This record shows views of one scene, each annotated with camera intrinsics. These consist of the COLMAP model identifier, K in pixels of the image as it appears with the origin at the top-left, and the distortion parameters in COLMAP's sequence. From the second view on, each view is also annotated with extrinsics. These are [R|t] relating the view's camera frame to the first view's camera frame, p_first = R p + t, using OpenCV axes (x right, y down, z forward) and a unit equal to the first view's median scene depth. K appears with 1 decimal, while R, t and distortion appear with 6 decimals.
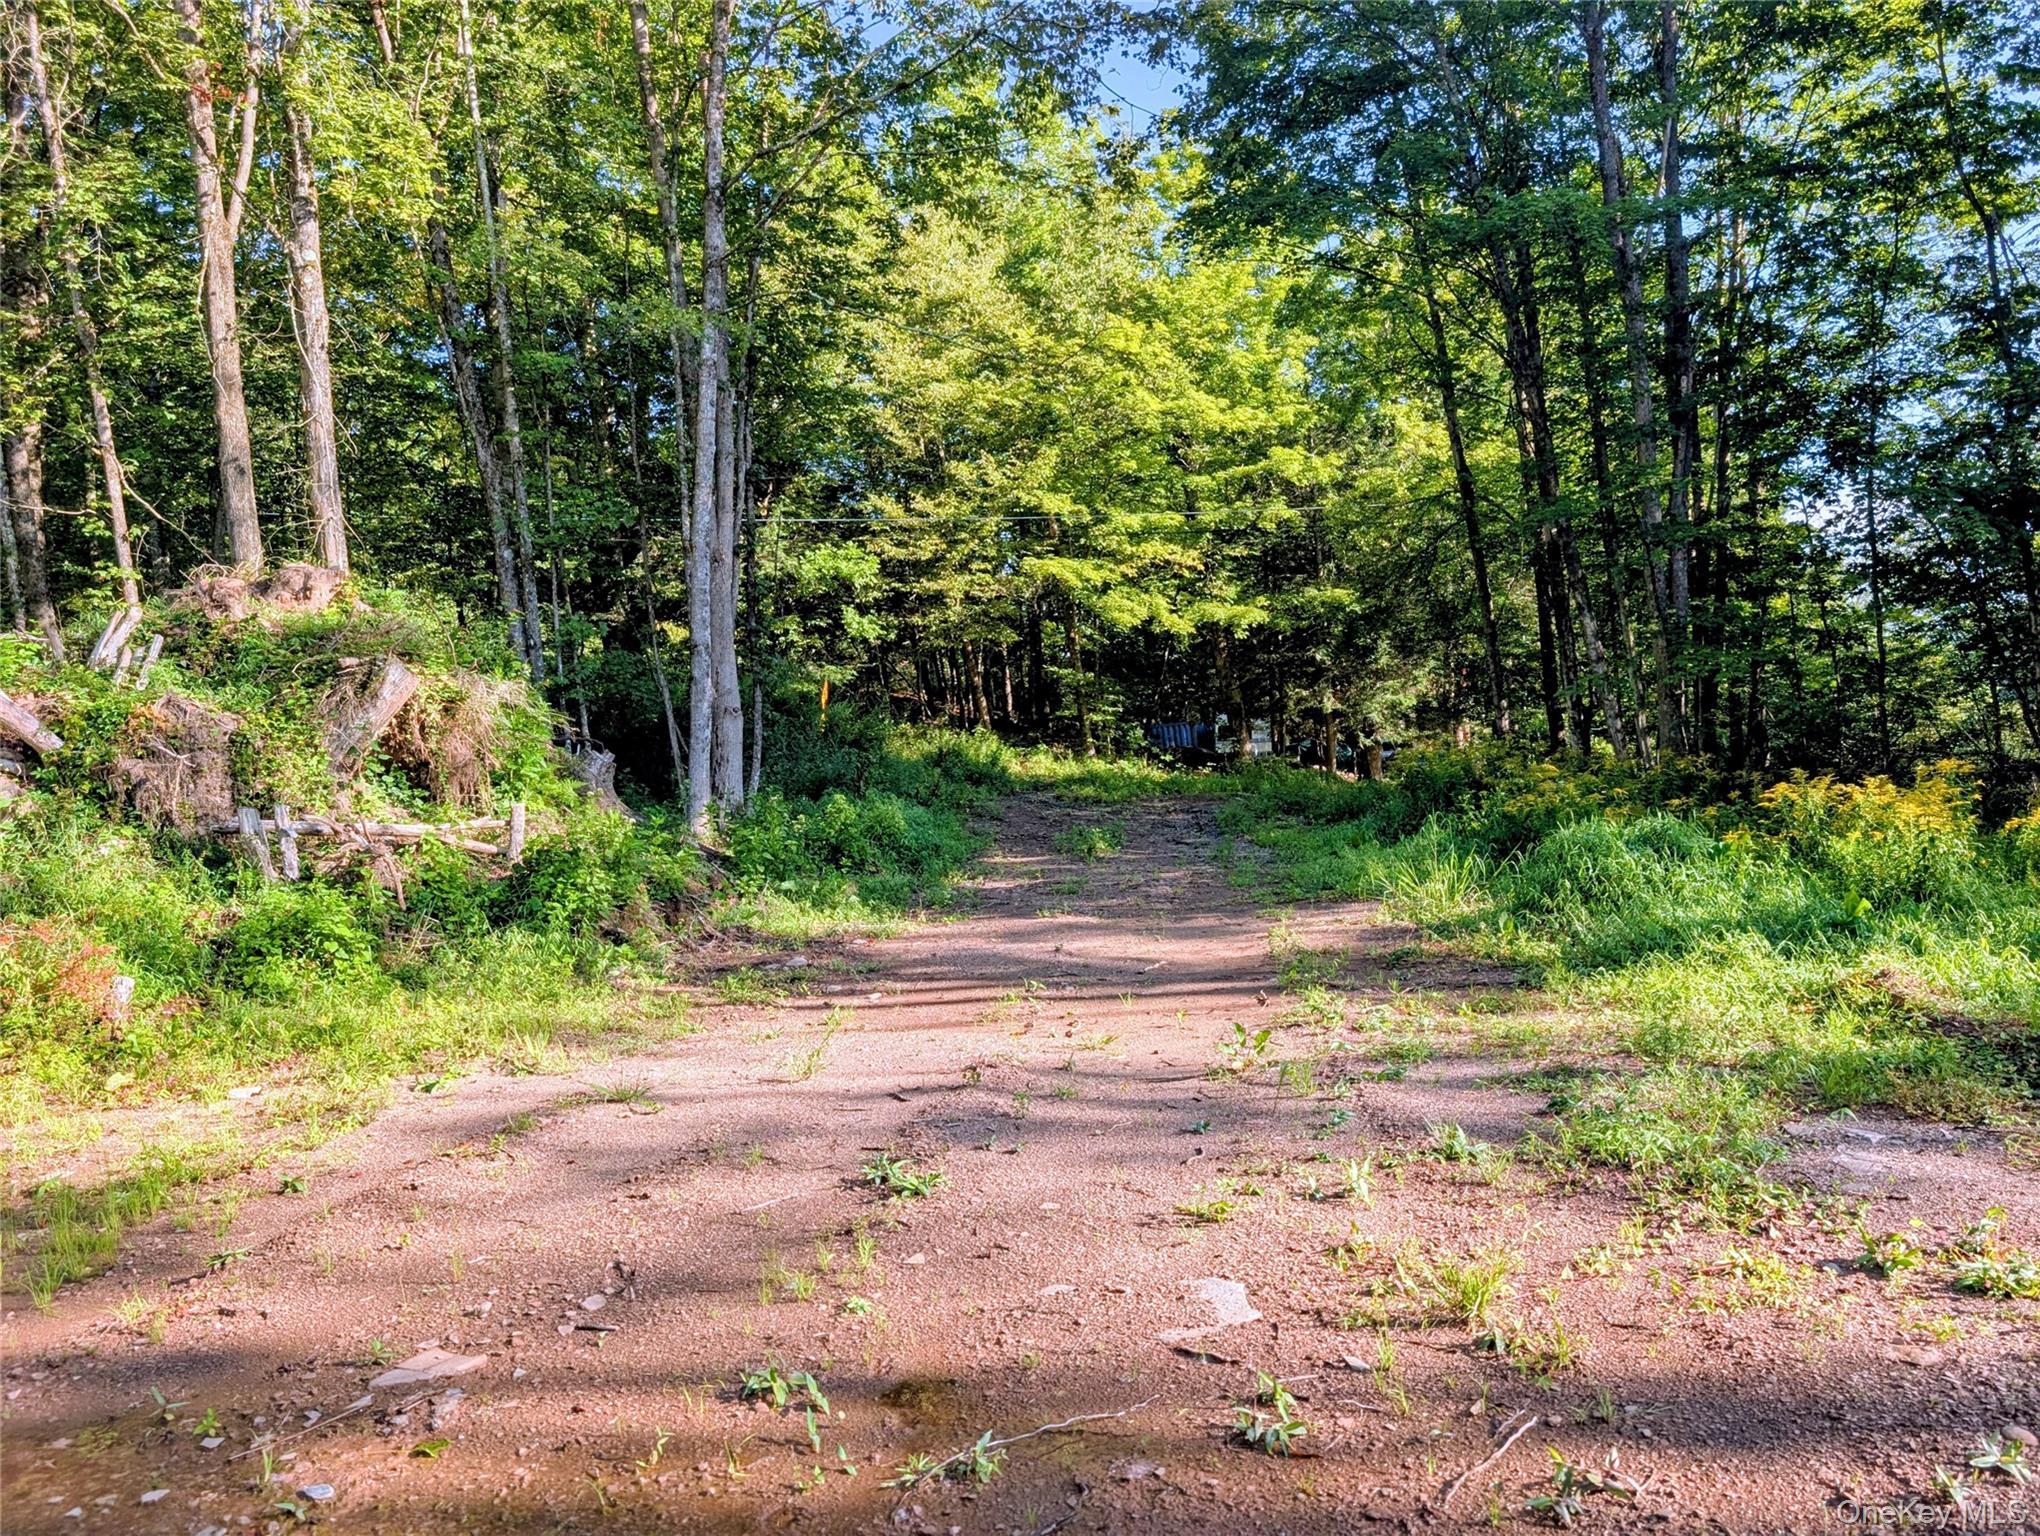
lens RADIAL K [[1462.4, 0, 1030.8], [0, 1462.4, 779.0], [0, 0, 1]] dist [0.031381, -0.032745]
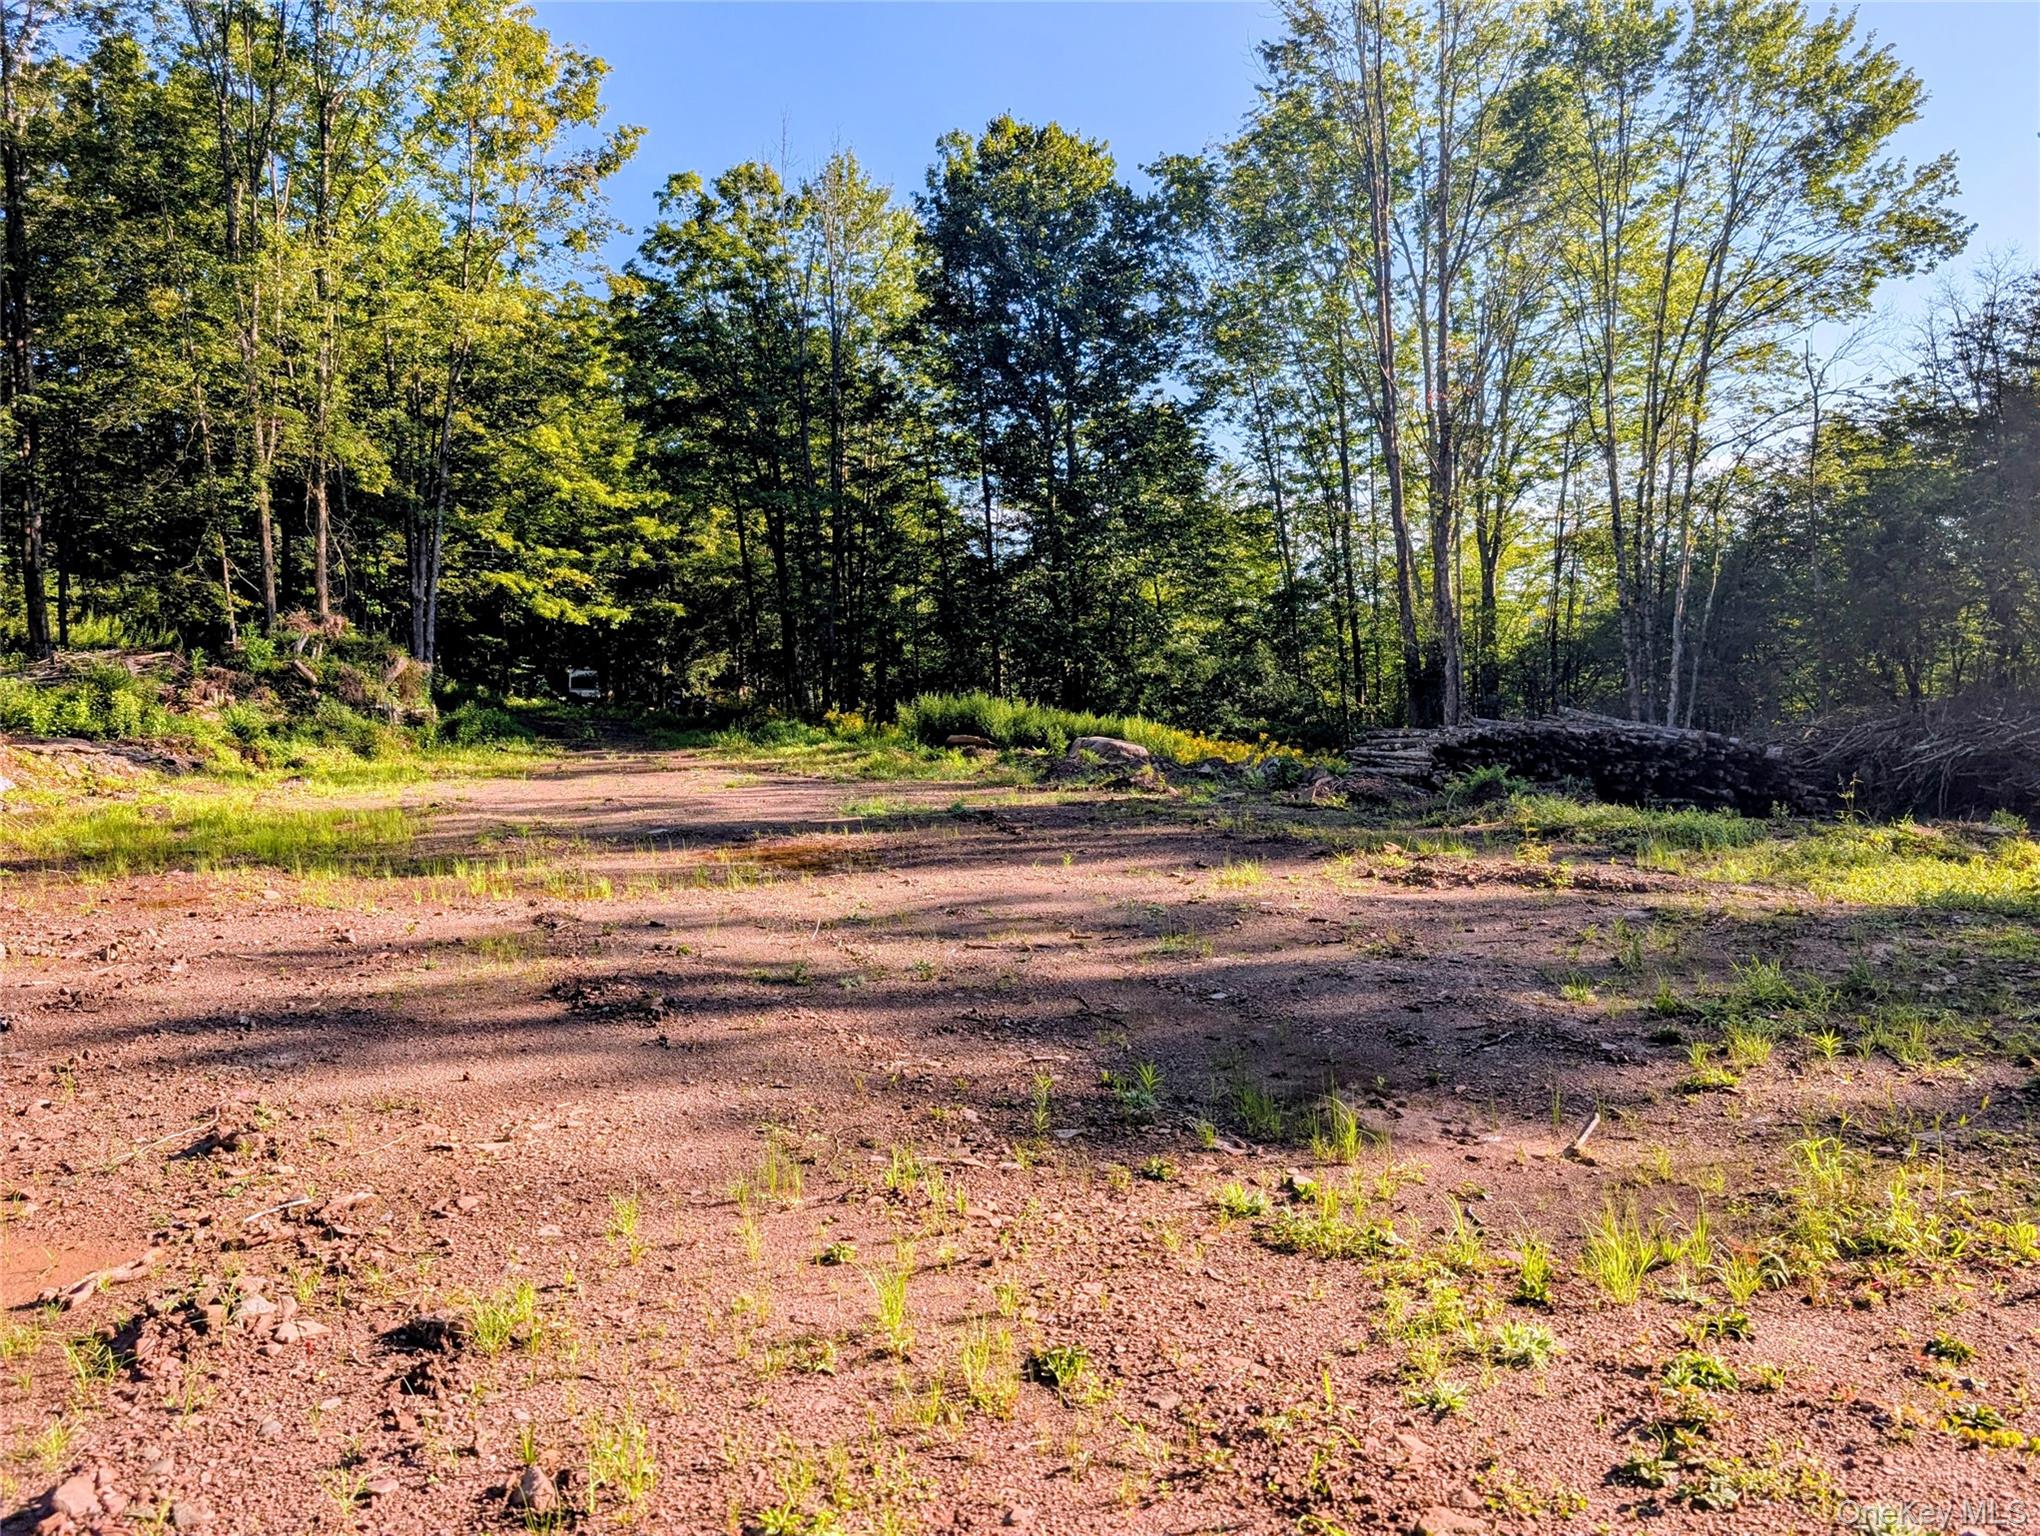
lens RADIAL K [[1462.4, 0, 1000.5], [0, 1462.4, 755.5], [0, 0, 1]] dist [0.031381, -0.032745]
pose [[0.895120, 0.026579, 0.445032, -0.207033], [-0.034592, 0.999353, 0.009893, 0.017432], [-0.444481, -0.024250, 0.895460, -0.713554]]
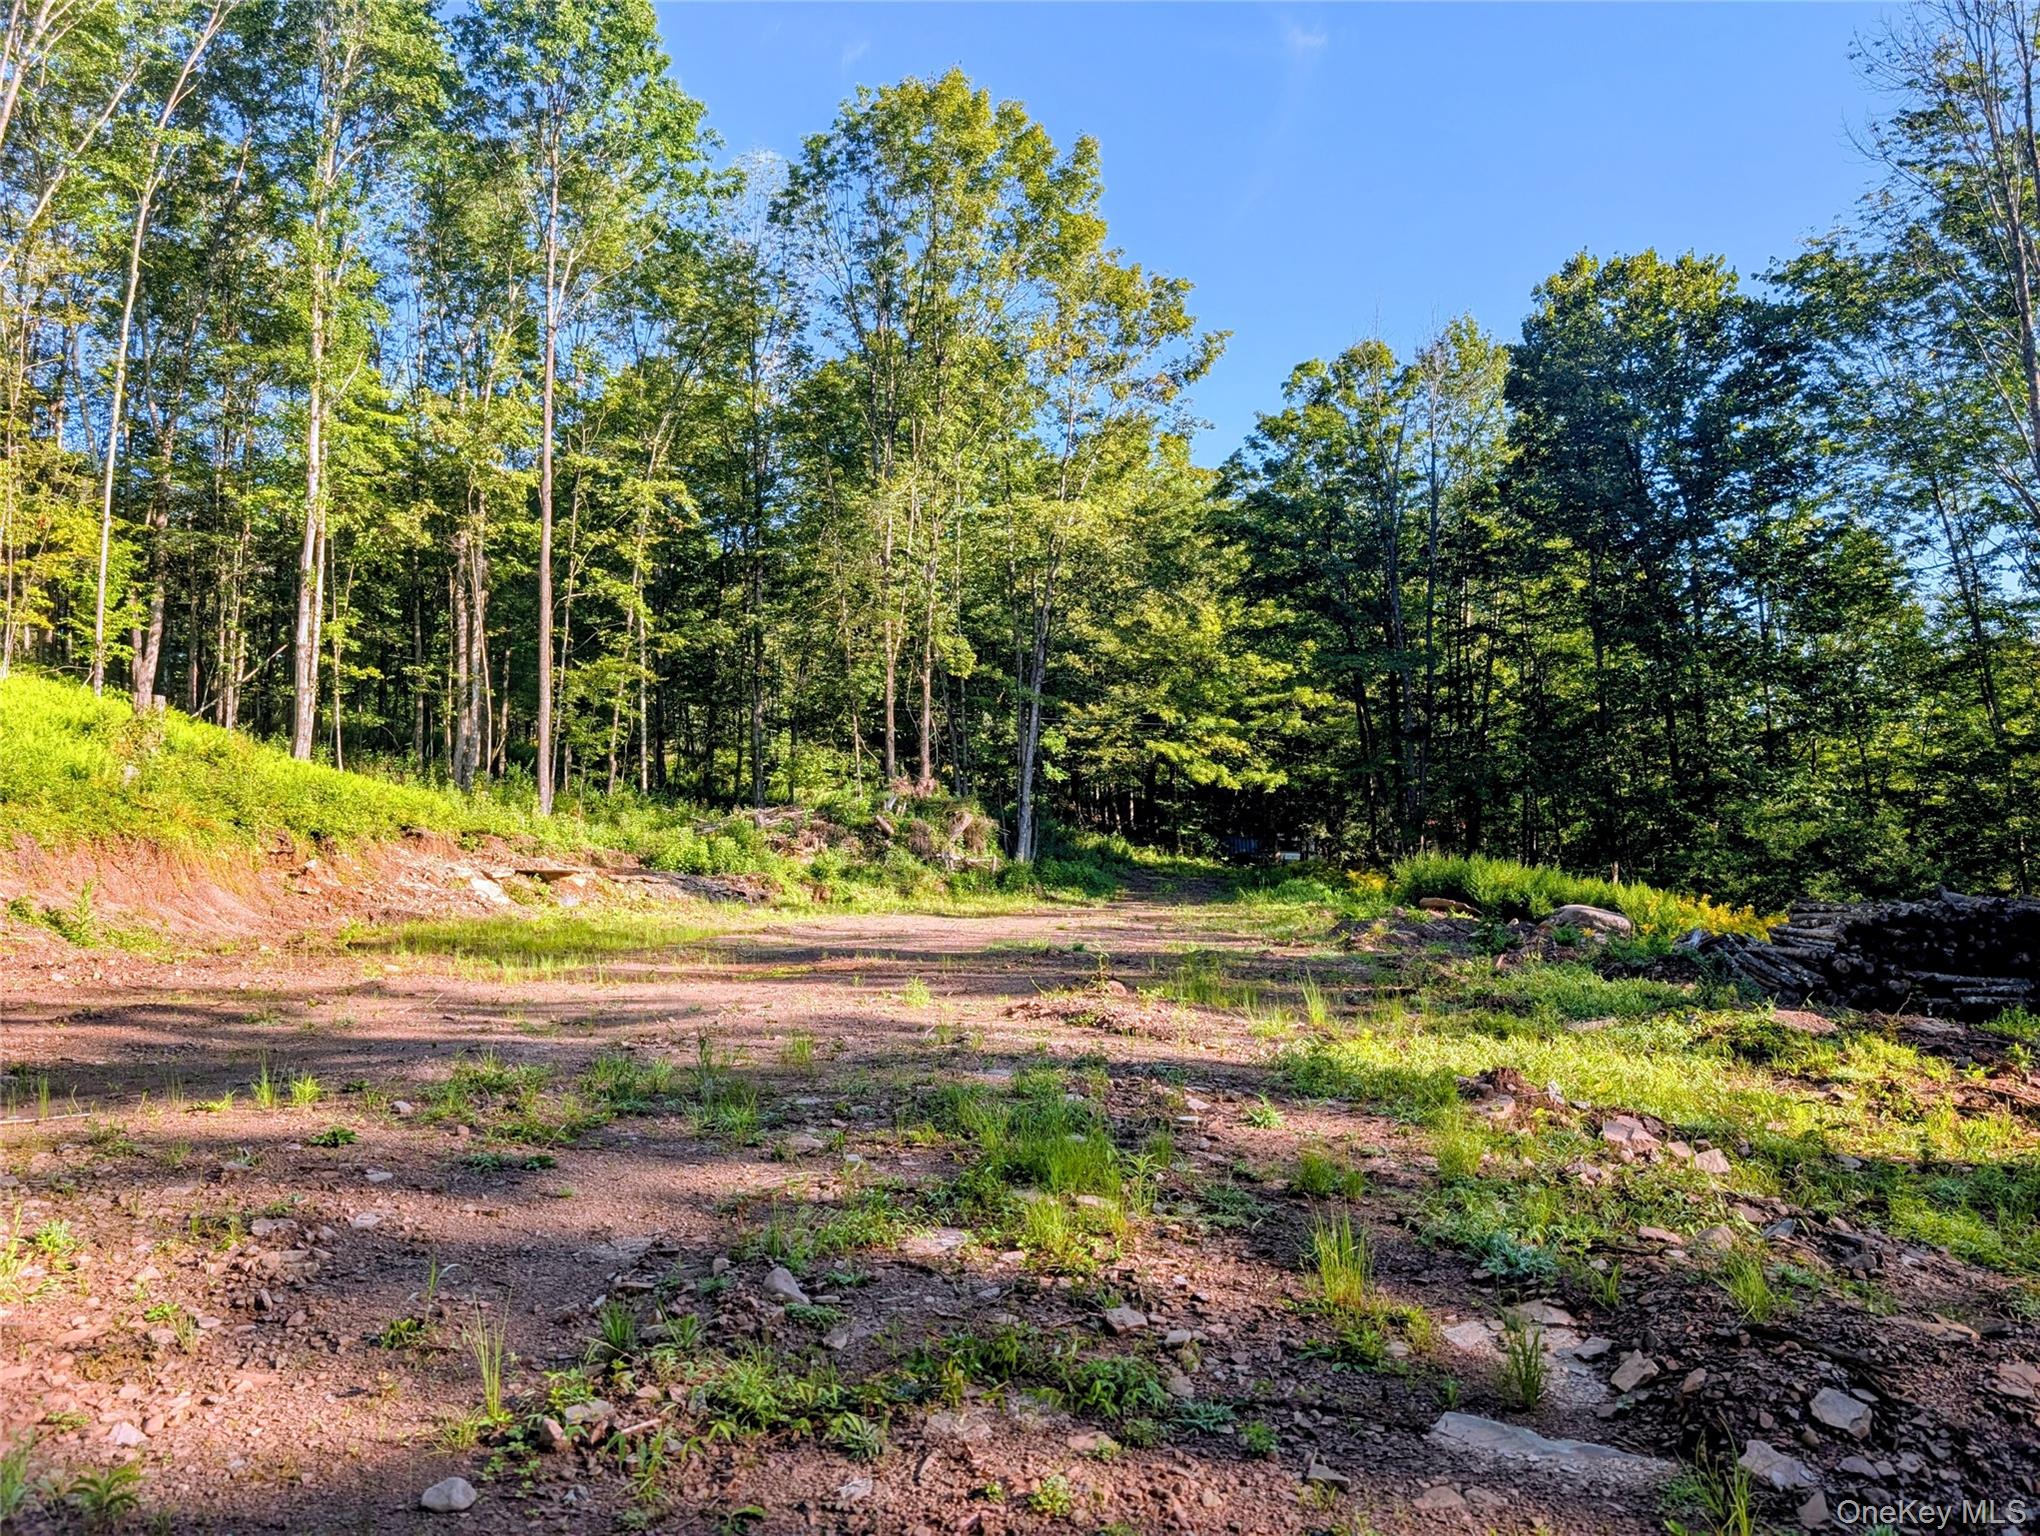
lens RADIAL K [[1462.4, 0, 999.8], [0, 1462.4, 771.8], [0, 0, 1]] dist [0.031381, -0.032745]
pose [[0.992986, 0.062022, -0.100655, -0.001107], [-0.068775, 0.995508, -0.065064, 0.014670], [0.096168, 0.071530, 0.992792, -0.777469]]
